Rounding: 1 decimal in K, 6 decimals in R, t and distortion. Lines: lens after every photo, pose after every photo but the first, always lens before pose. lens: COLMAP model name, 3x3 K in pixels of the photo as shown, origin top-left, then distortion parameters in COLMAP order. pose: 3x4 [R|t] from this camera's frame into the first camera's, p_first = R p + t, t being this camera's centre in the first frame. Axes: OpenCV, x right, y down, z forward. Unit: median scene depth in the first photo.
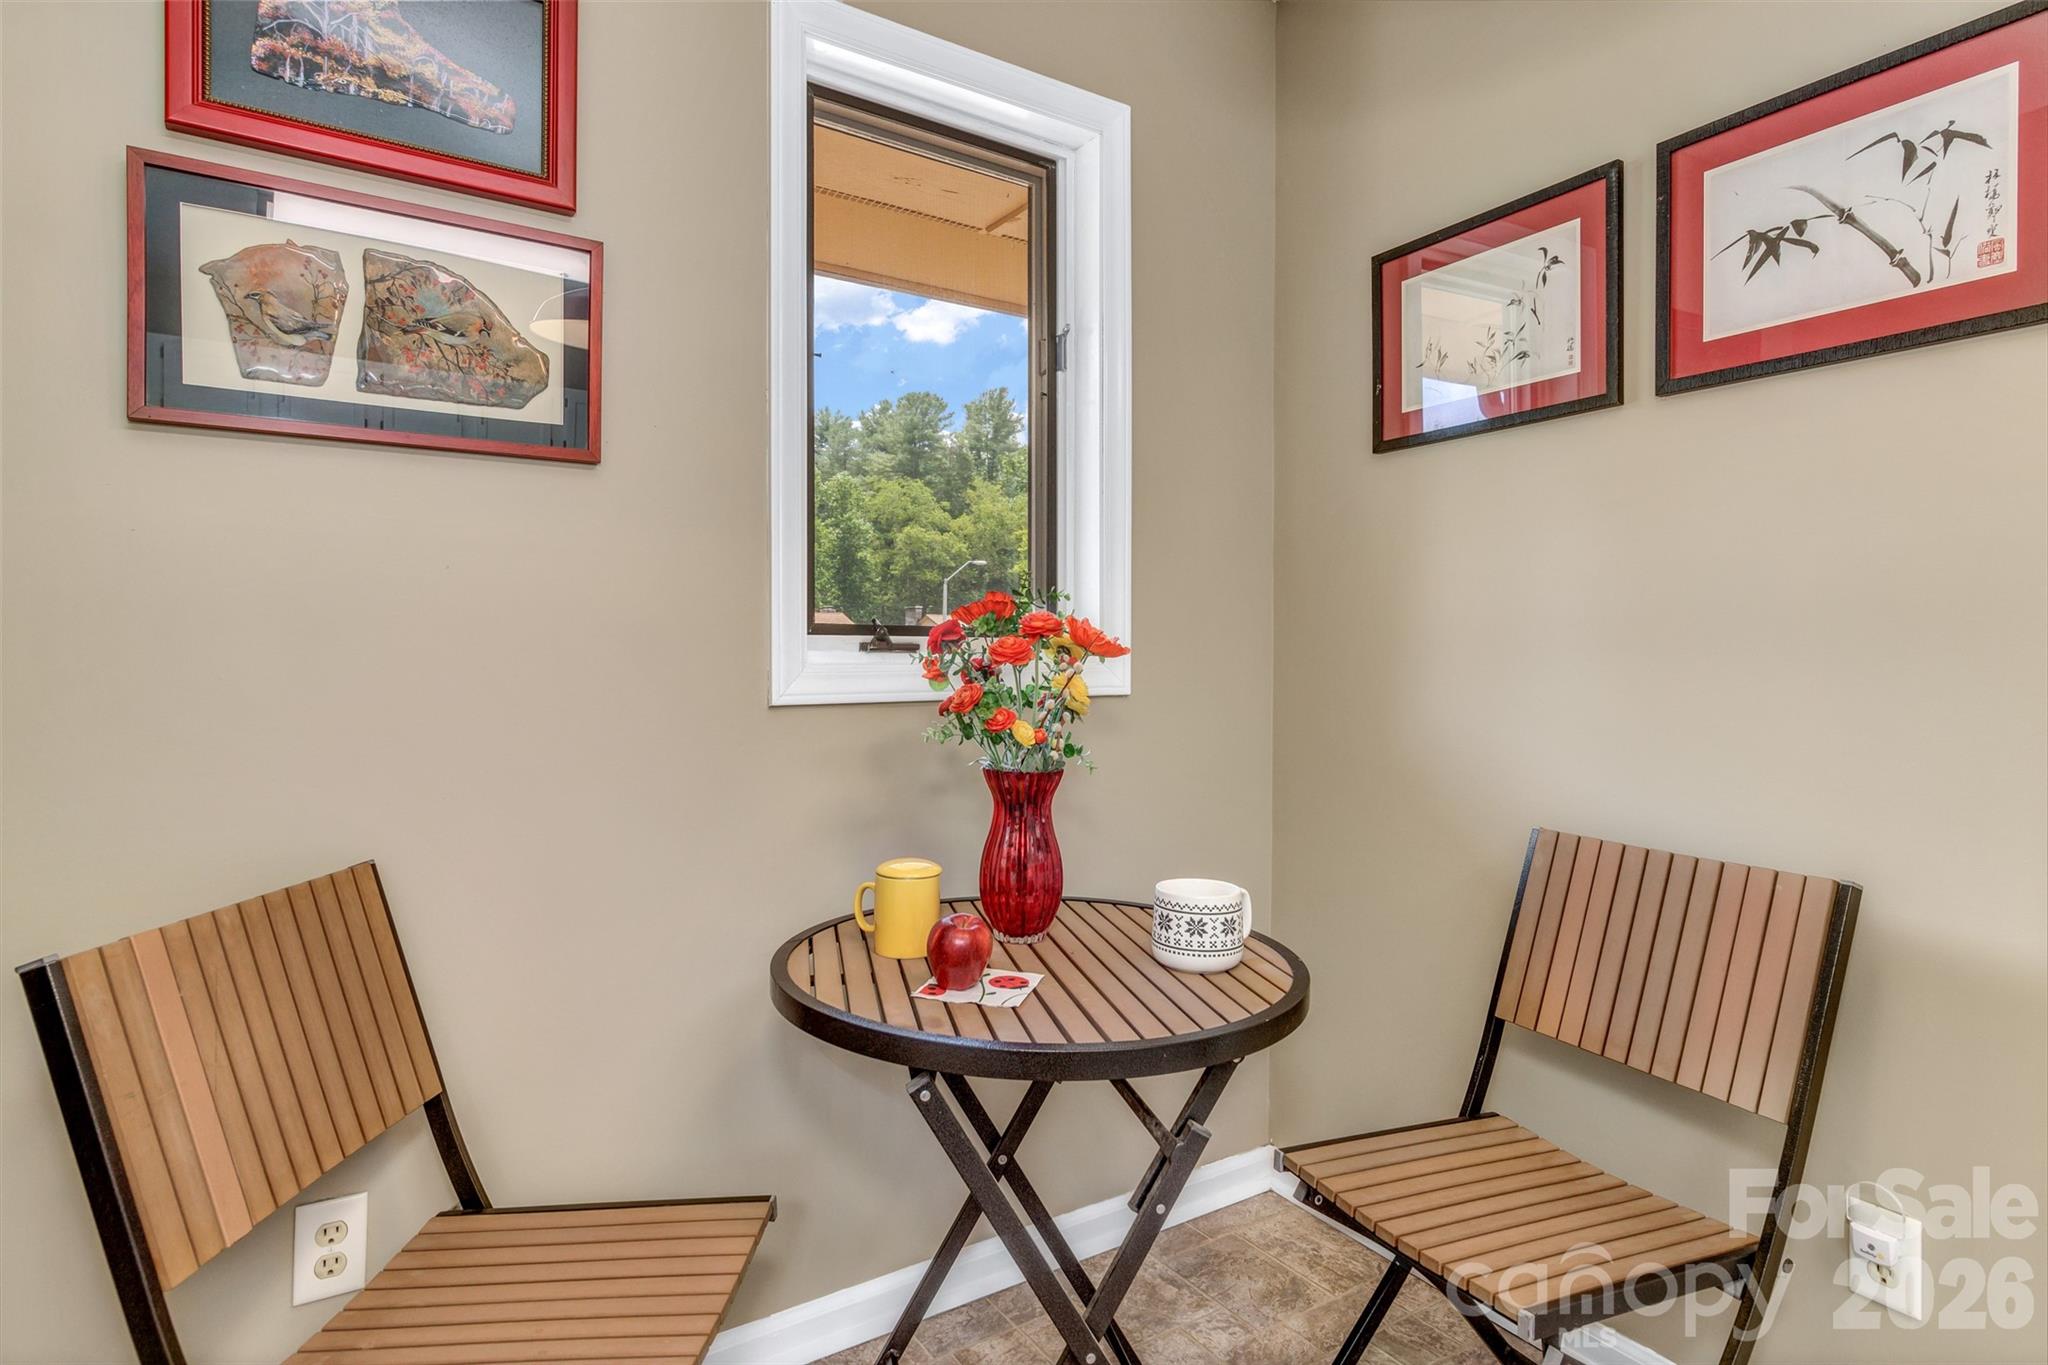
lens RADIAL K [[1095.7, 0, 1045.8], [0, 1095.7, 659.5], [0, 0, 1]] dist [-0.000378, -0.000758]
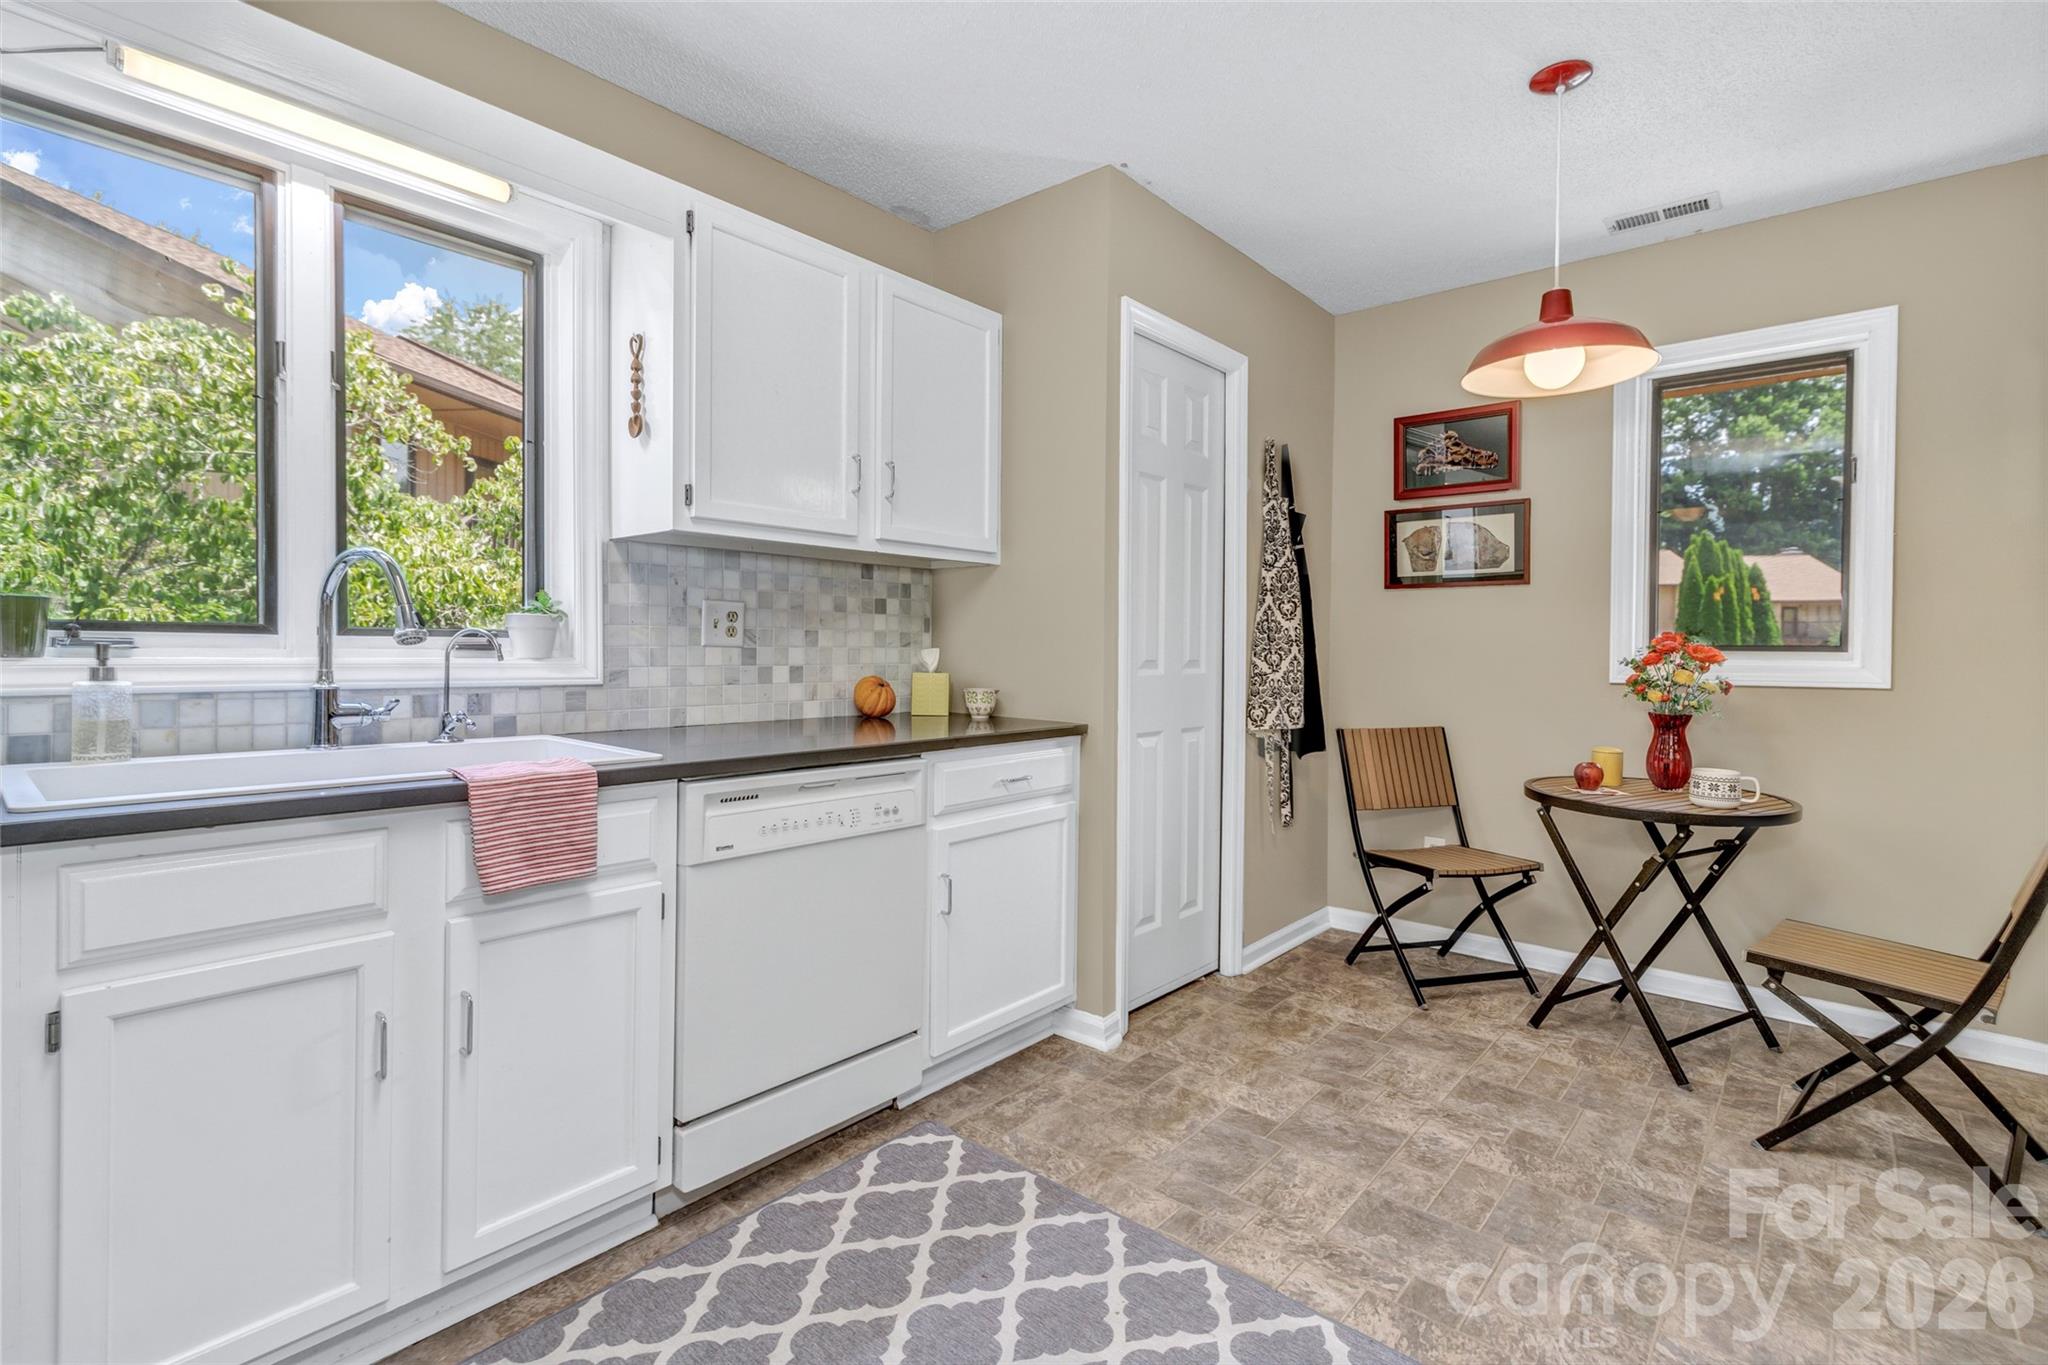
lens RADIAL K [[945.3, 0, 1032.5], [0, 945.3, 659.4], [0, 0, 1]] dist [0.004141, -0.000481]
pose [[0.268869, 0.011640, -0.963106, 1.564151], [-0.010468, 0.999903, 0.009163, -0.012948], [0.963120, 0.007618, 0.268965, -0.781723]]
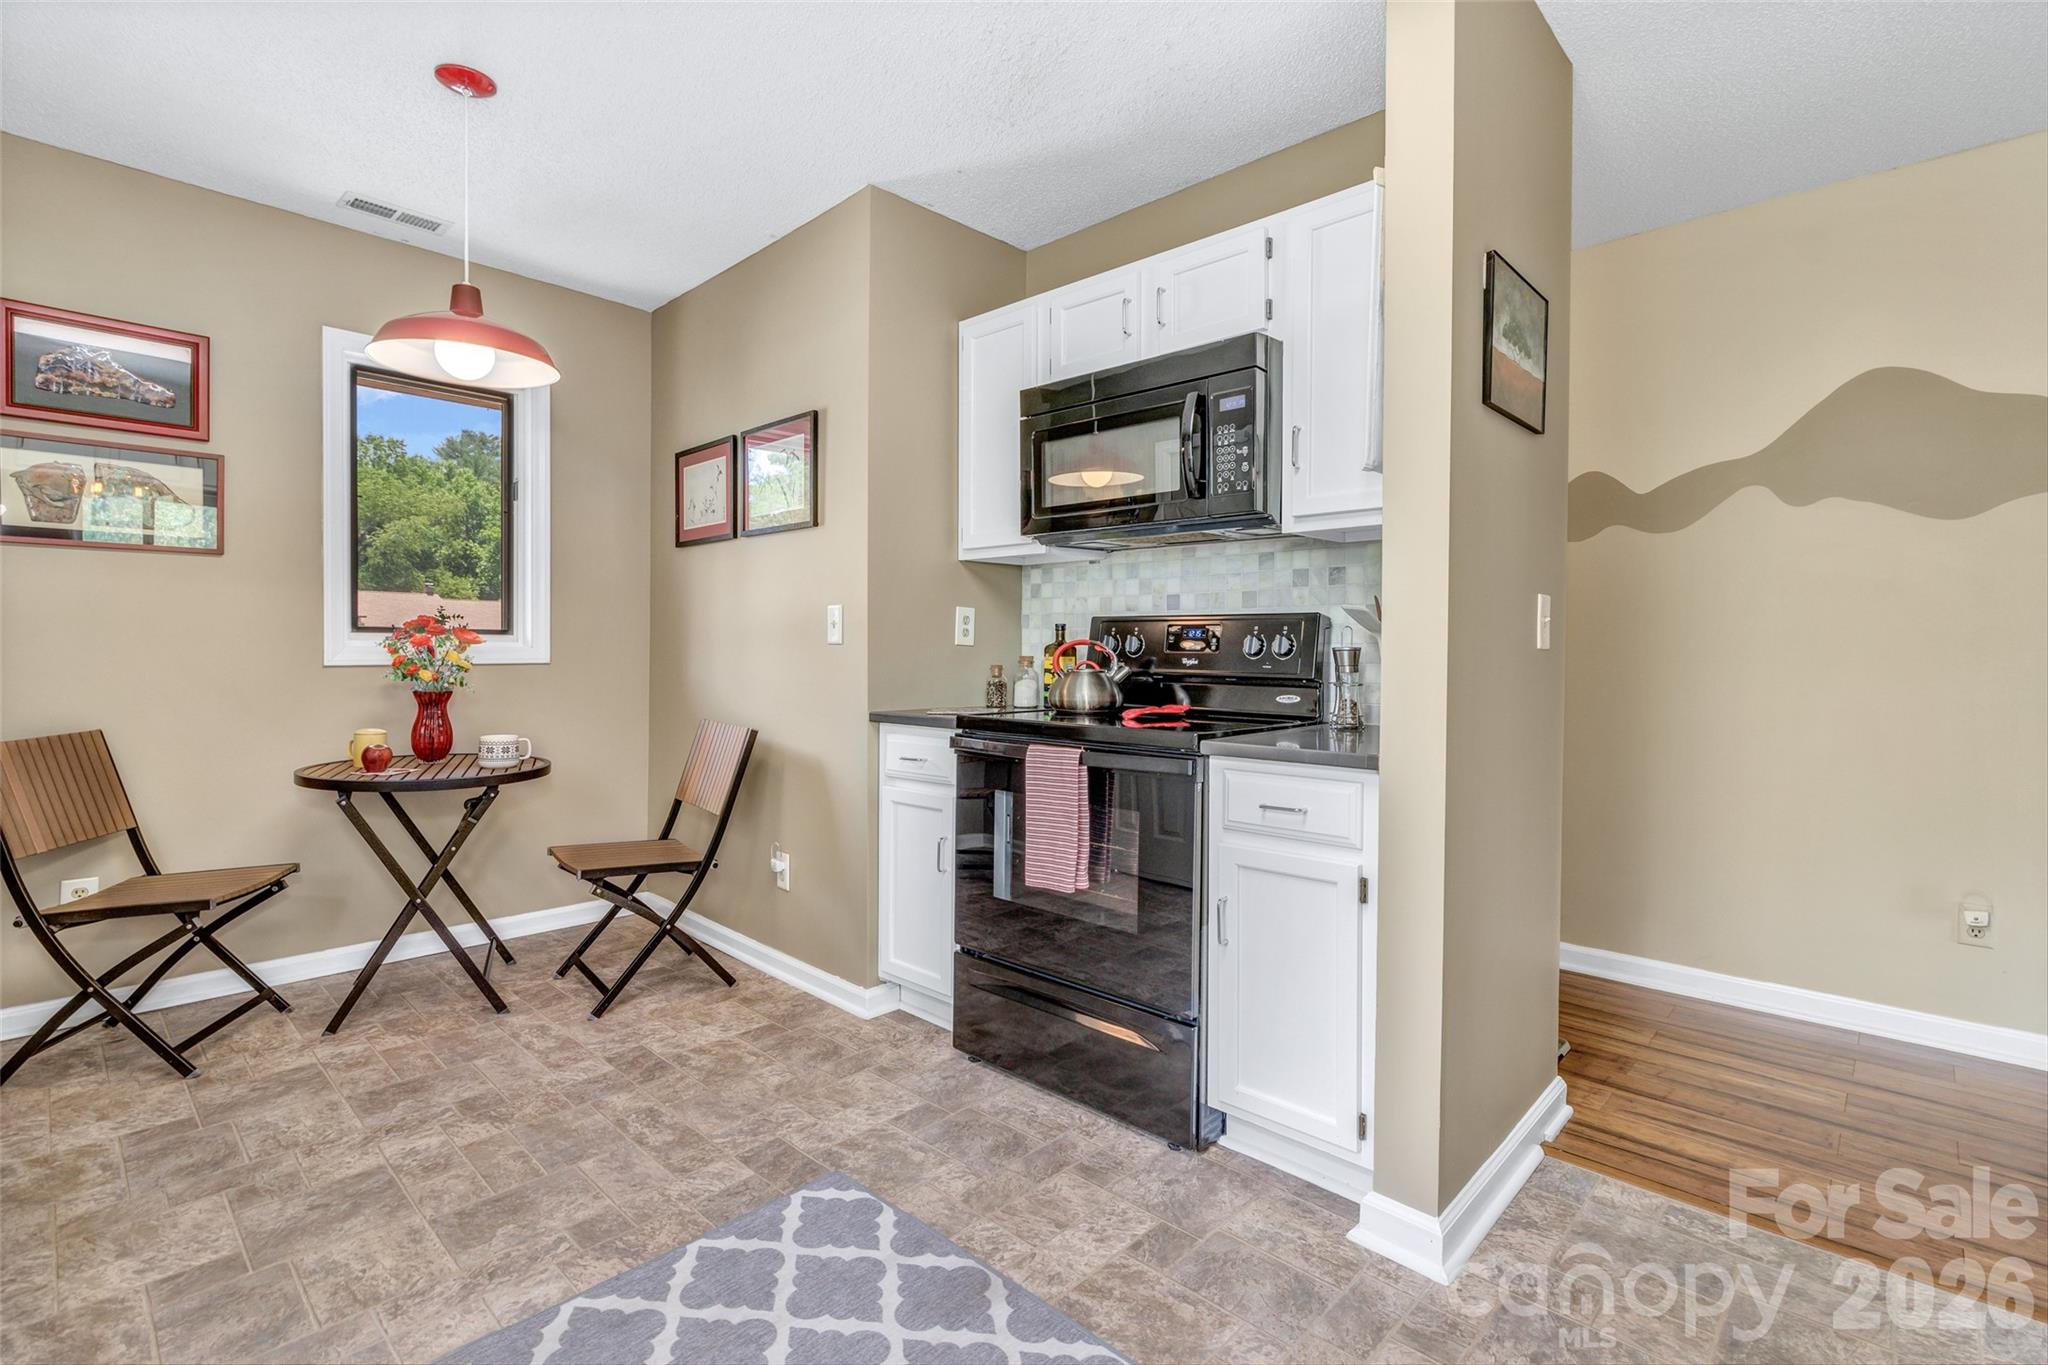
lens RADIAL K [[945.3, 0, 1032.5], [0, 945.3, 659.4], [0, 0, 1]] dist [0.004141, -0.000481]
pose [[0.974300, 0.003041, 0.225232, 0.835775], [-0.005560, 0.999929, 0.010548, 0.003049], [-0.225184, -0.011529, 0.974248, -1.367731]]
